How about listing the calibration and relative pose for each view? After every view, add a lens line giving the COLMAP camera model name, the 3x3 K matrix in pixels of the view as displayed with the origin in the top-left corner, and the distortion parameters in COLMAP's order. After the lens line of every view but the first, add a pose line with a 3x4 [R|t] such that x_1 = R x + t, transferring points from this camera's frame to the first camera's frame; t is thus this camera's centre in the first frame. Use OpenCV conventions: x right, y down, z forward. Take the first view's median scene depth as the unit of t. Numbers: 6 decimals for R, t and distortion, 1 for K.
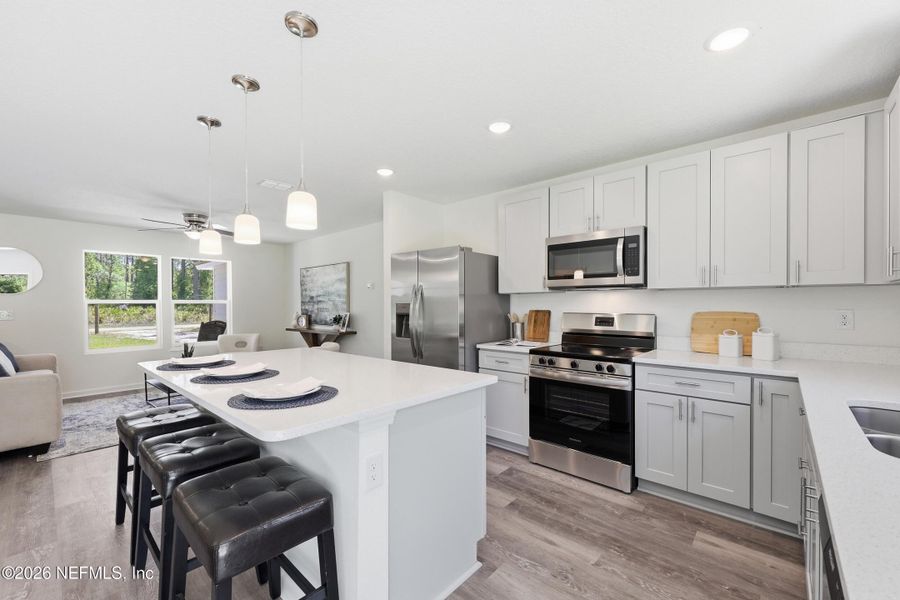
lens RADIAL K [[368.4, 0, 452.4], [0, 368.4, 307.7], [0, 0, 1]] dist [-0.003288, 0.001478]
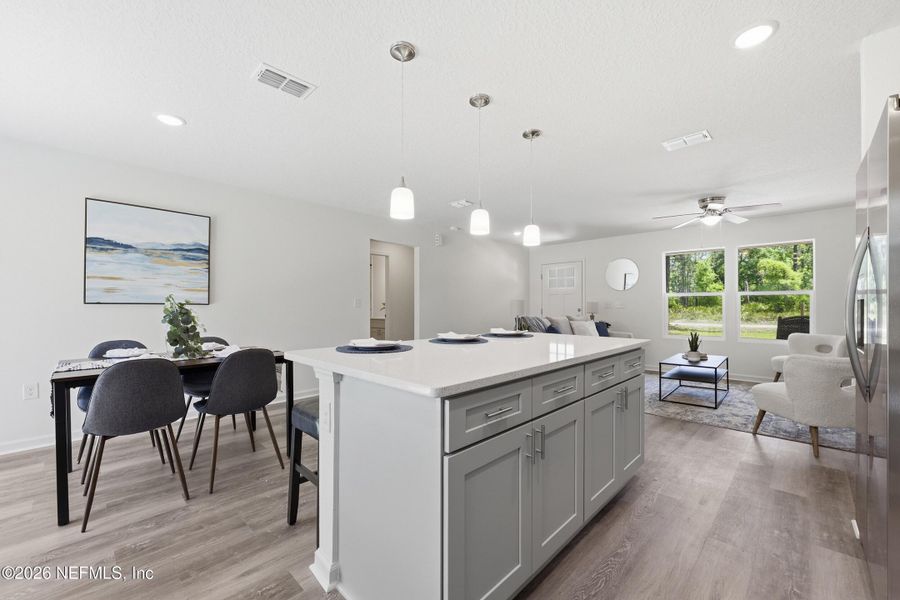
lens RADIAL K [[363.1, 0, 460.3], [0, 363.1, 304.9], [0, 0, 1]] dist [0.000407, 0.000721]
pose [[-0.042435, 0.000698, -0.999099, 0.400599], [-0.007893, 0.999968, 0.001033, 0.035881], [0.999068, 0.007930, -0.042428, 0.622785]]
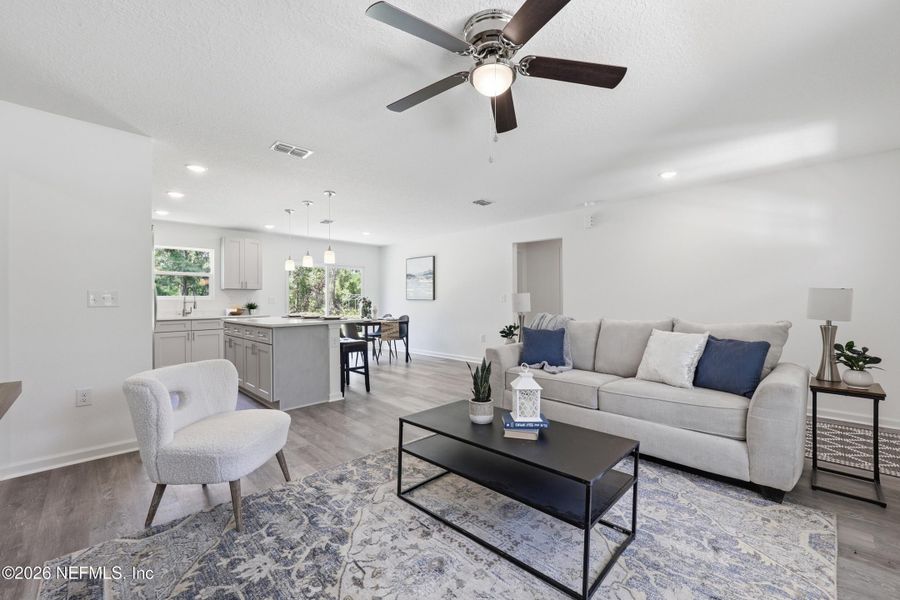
lens RADIAL K [[368.2, 0, 453.1], [0, 368.2, 306.6], [0, 0, 1]] dist [-0.000743, -0.000784]
pose [[-0.997718, 0.009783, 0.066813, -1.057903], [0.011458, 0.999628, 0.024733, 0.025715], [-0.066546, 0.025442, -0.997459, 2.126099]]
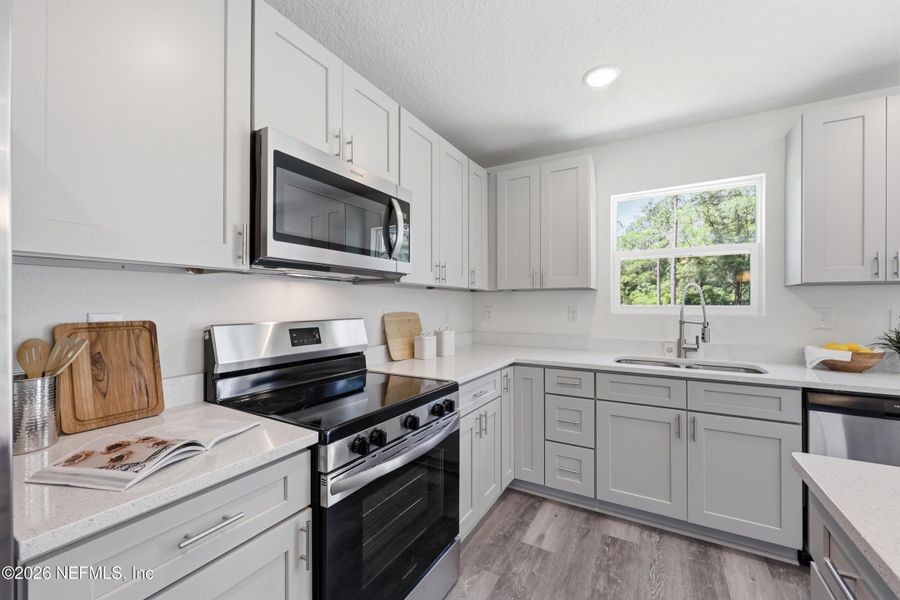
lens RADIAL K [[363.1, 0, 457.9], [0, 363.1, 302.7], [0, 0, 1]] dist [0.000407, 0.000721]
pose [[-0.210967, 0.006795, 0.977470, -0.147398], [0.009063, 0.999946, -0.004995, -0.006323], [-0.977451, 0.007805, -0.211017, 0.886624]]
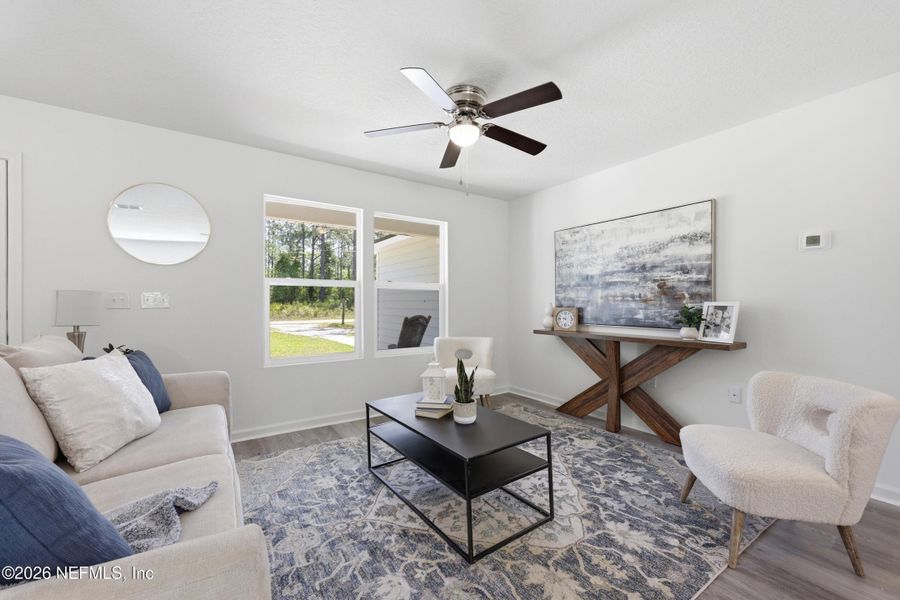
lens RADIAL K [[363.1, 0, 450.5], [0, 363.1, 304.8], [0, 0, 1]] dist [0.000407, 0.000721]
pose [[0.968141, 0.006690, -0.250315, -0.923645], [-0.007407, 0.999971, -0.001921, 0.036365], [0.250295, 0.003713, 0.968163, 0.826075]]
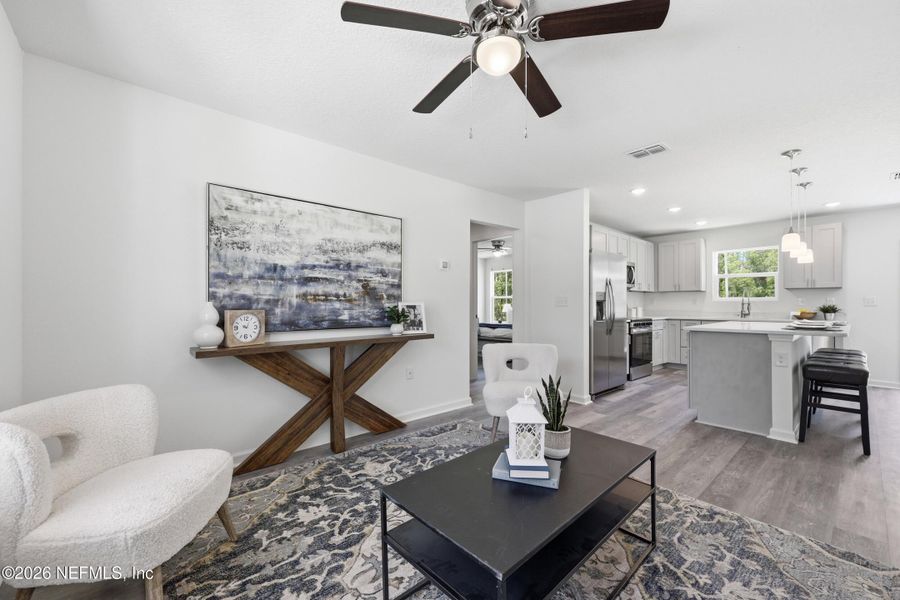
lens RADIAL K [[368.2, 0, 455.4], [0, 368.2, 302.6], [0, 0, 1]] dist [-0.000743, -0.000784]
pose [[0.112779, 0.010491, 0.993565, -1.602209], [0.008425, 0.999898, -0.011514, 0.038282], [-0.993584, 0.009670, 0.112679, 1.554778]]
